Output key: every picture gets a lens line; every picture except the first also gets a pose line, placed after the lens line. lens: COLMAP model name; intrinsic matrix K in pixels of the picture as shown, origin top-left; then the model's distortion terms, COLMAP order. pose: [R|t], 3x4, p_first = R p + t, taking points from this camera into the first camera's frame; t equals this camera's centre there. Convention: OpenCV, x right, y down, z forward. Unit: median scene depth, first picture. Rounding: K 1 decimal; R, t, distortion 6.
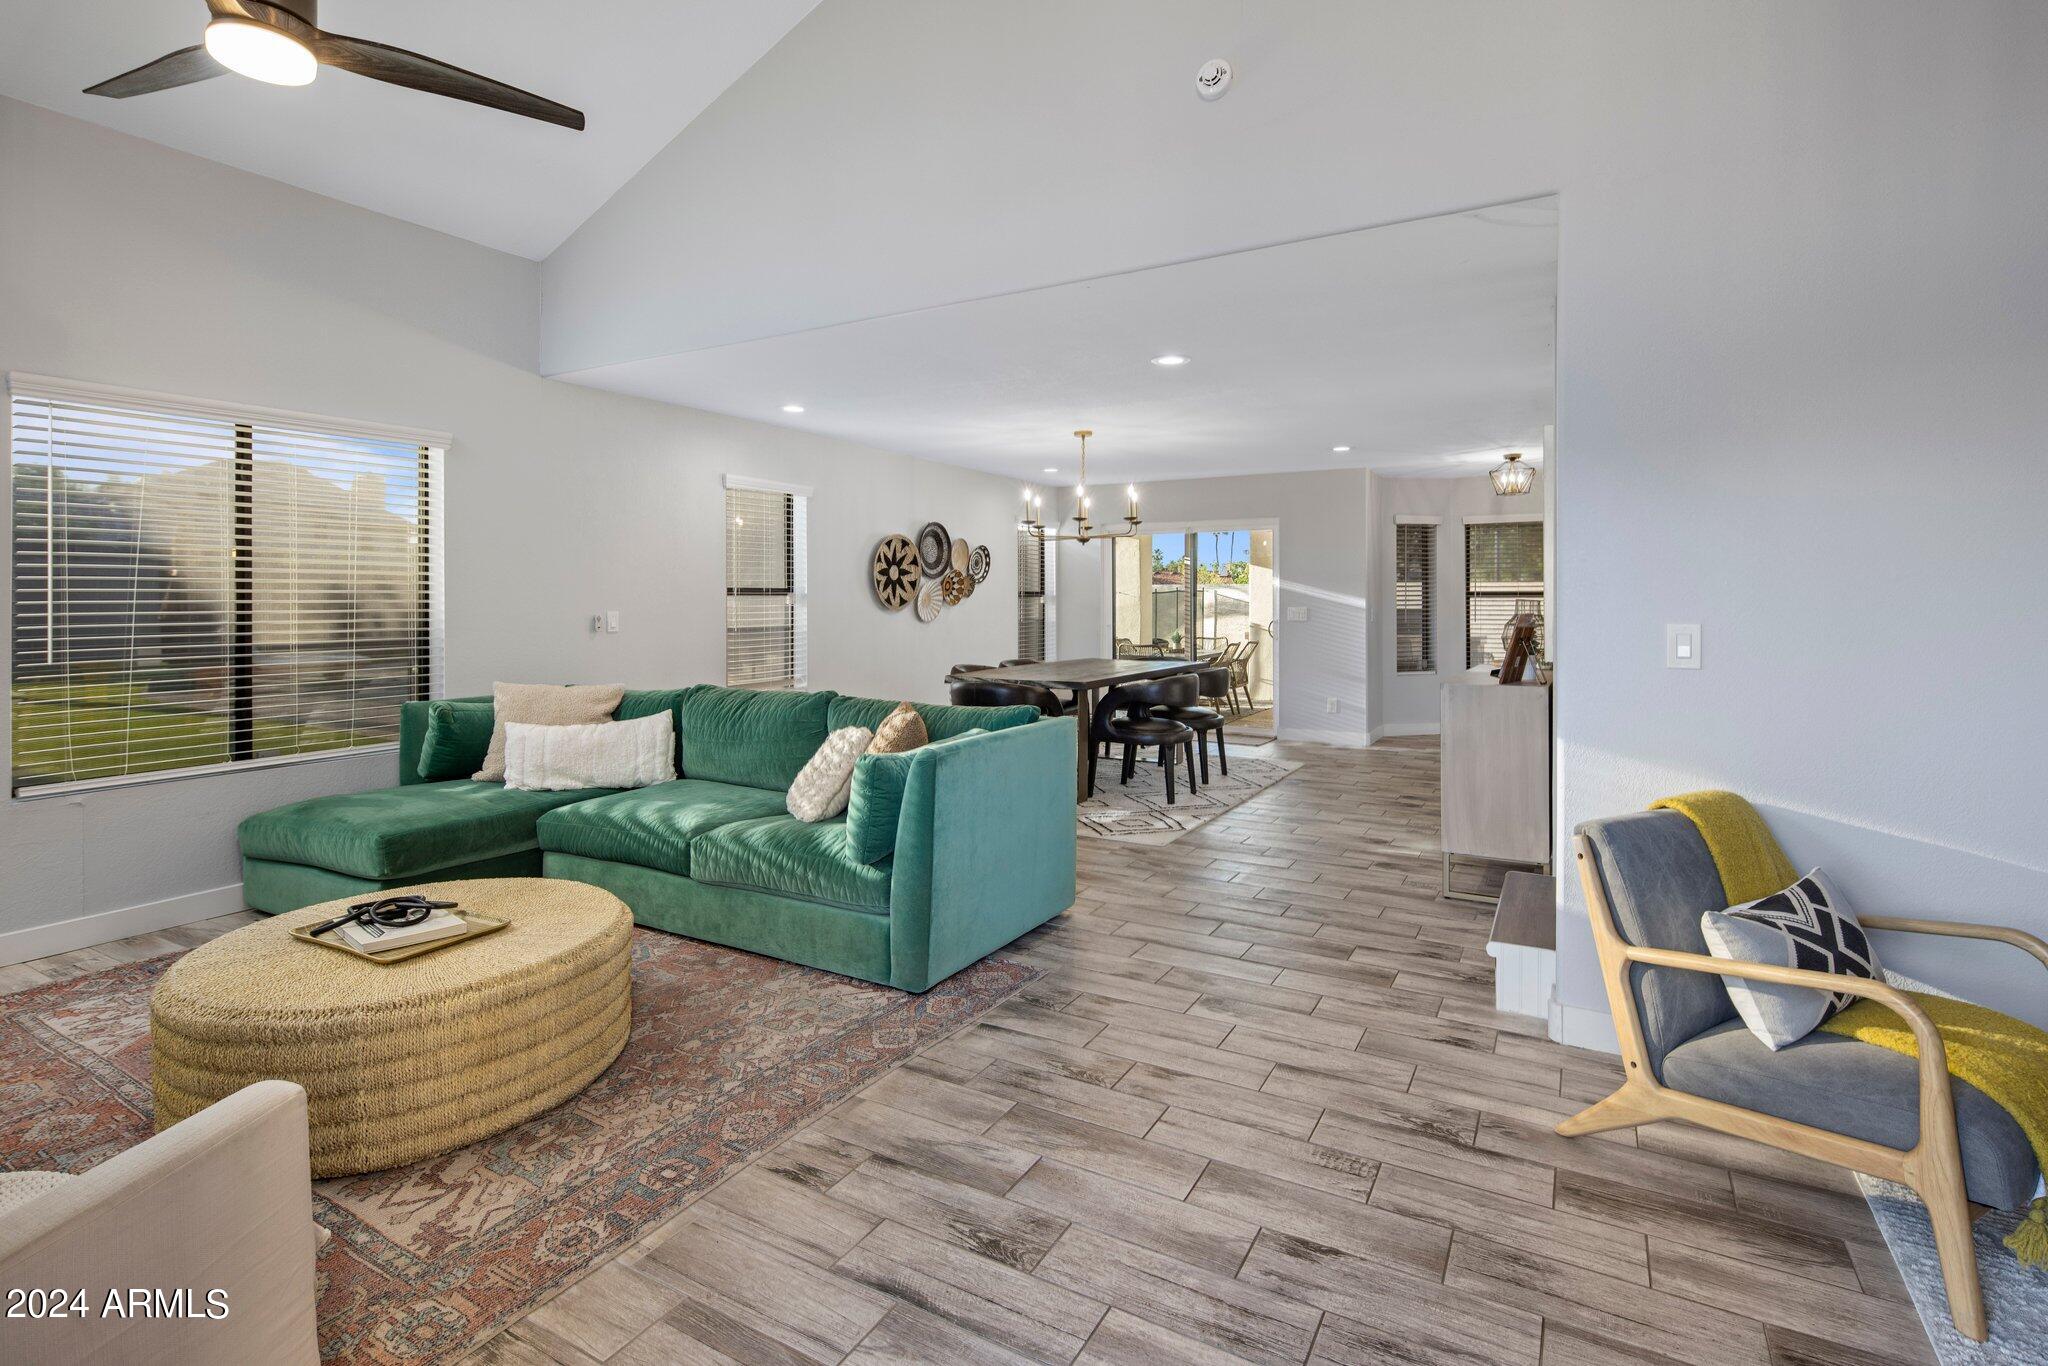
lens RADIAL K [[1016.0, 0, 1026.8], [0, 1016.0, 607.7], [0, 0, 1]] dist [0.000555, -0.000137]
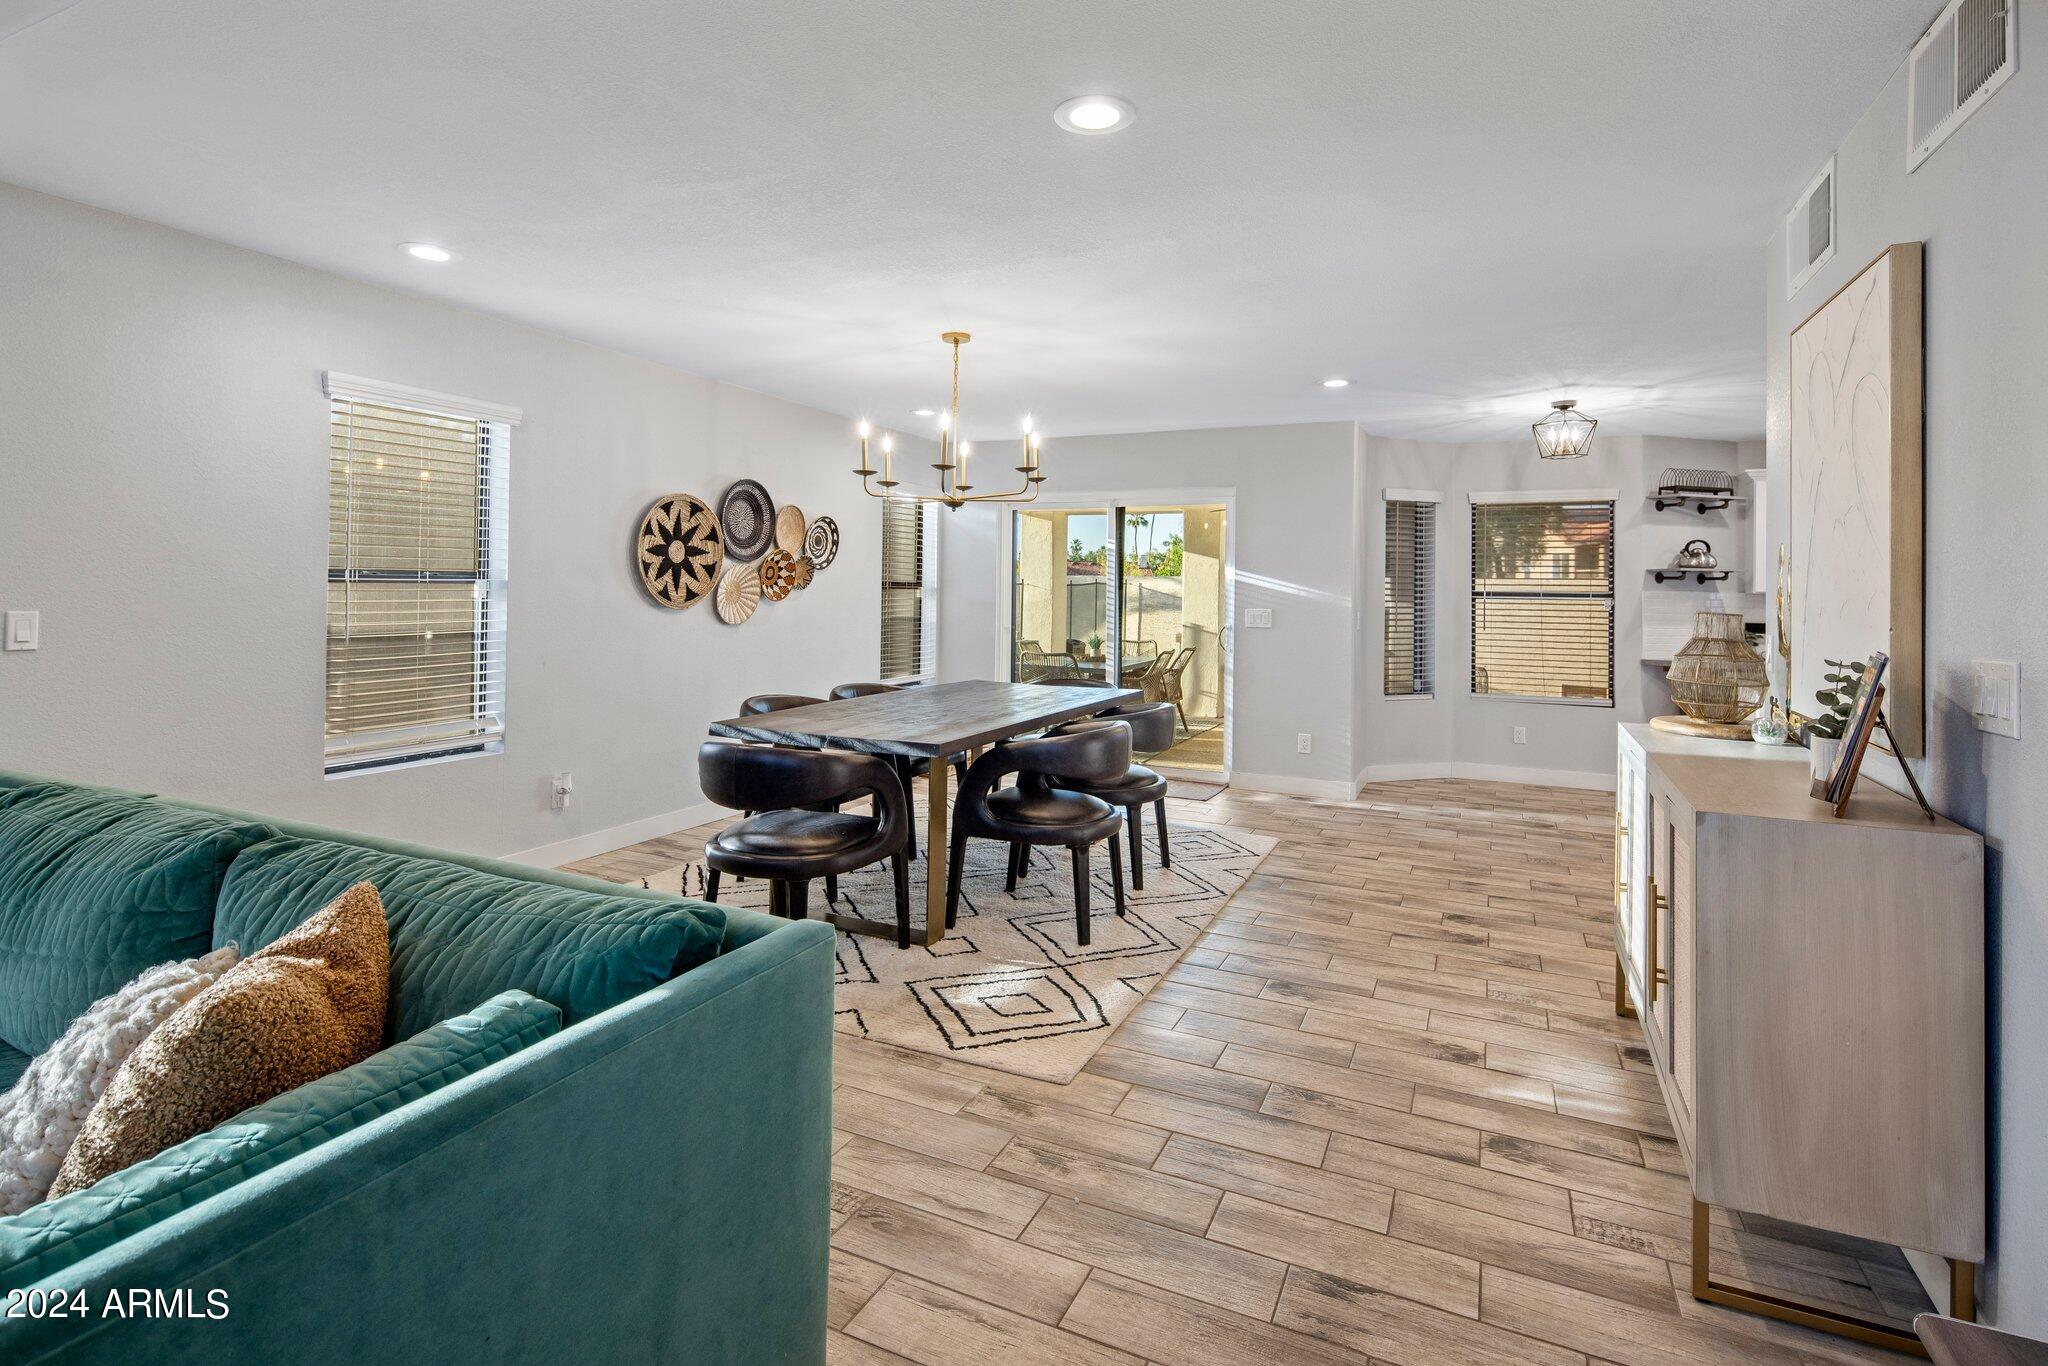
lens RADIAL K [[993.1, 0, 1010.6], [0, 993.1, 594.8], [0, 0, 1]] dist [0.000301, -0.000238]
pose [[0.997984, 0.013871, 0.061927, 0.046850], [-0.013827, 0.999904, -0.001153, -0.008114], [-0.061937, 0.000294, 0.998080, 0.328805]]
